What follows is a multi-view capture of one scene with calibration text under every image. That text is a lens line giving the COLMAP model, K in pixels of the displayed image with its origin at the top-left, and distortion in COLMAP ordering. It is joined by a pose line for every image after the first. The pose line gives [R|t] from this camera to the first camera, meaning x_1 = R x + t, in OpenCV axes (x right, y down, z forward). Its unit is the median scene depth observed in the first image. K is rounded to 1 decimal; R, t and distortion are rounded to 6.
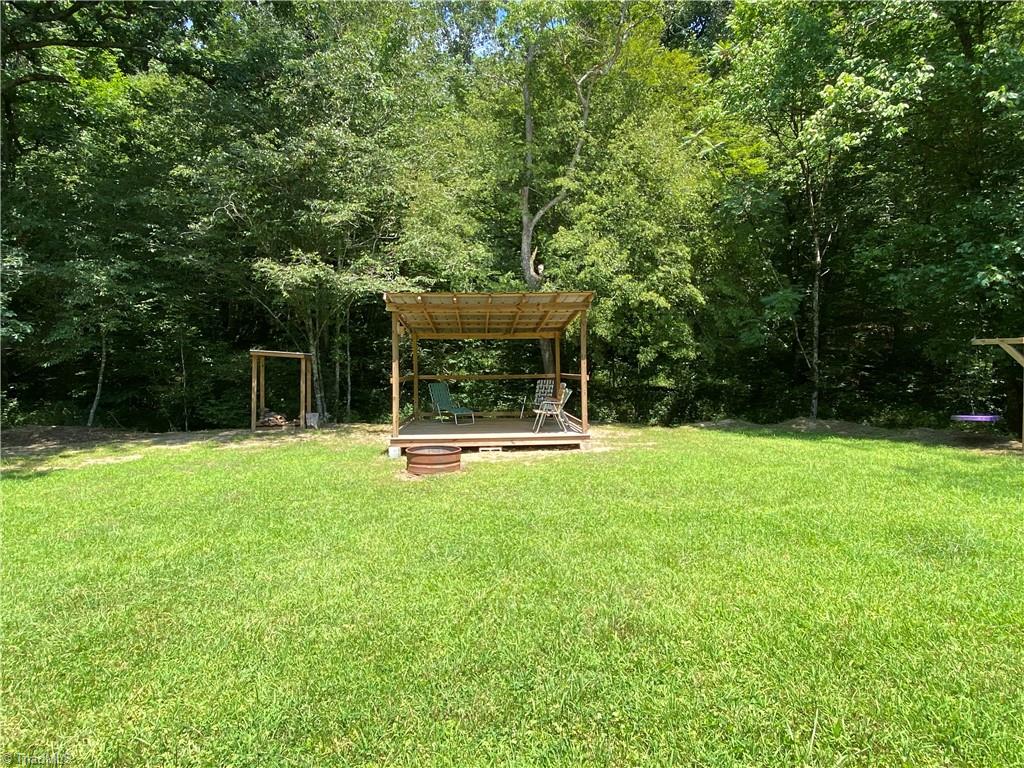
lens RADIAL K [[596.0, 0, 512.0], [0, 596.0, 384.0], [0, 0, 1]] dist [0.001138, -0.034193]
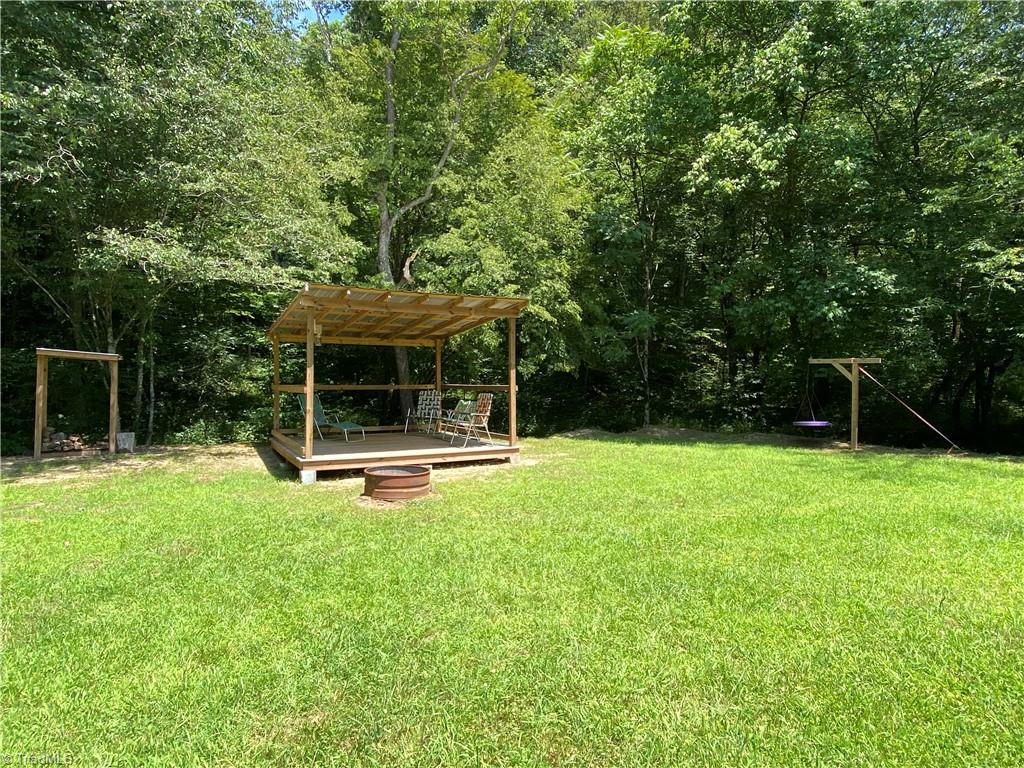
lens RADIAL K [[596.5, 0, 512.0], [0, 596.5, 405.5], [0, 0, 1]] dist [-0.001885, -0.000395]
pose [[0.898395, -0.003946, 0.439171, -0.248730], [-0.002365, 0.999902, 0.013822, 0.002427], [-0.439182, -0.013456, 0.898297, 0.105120]]
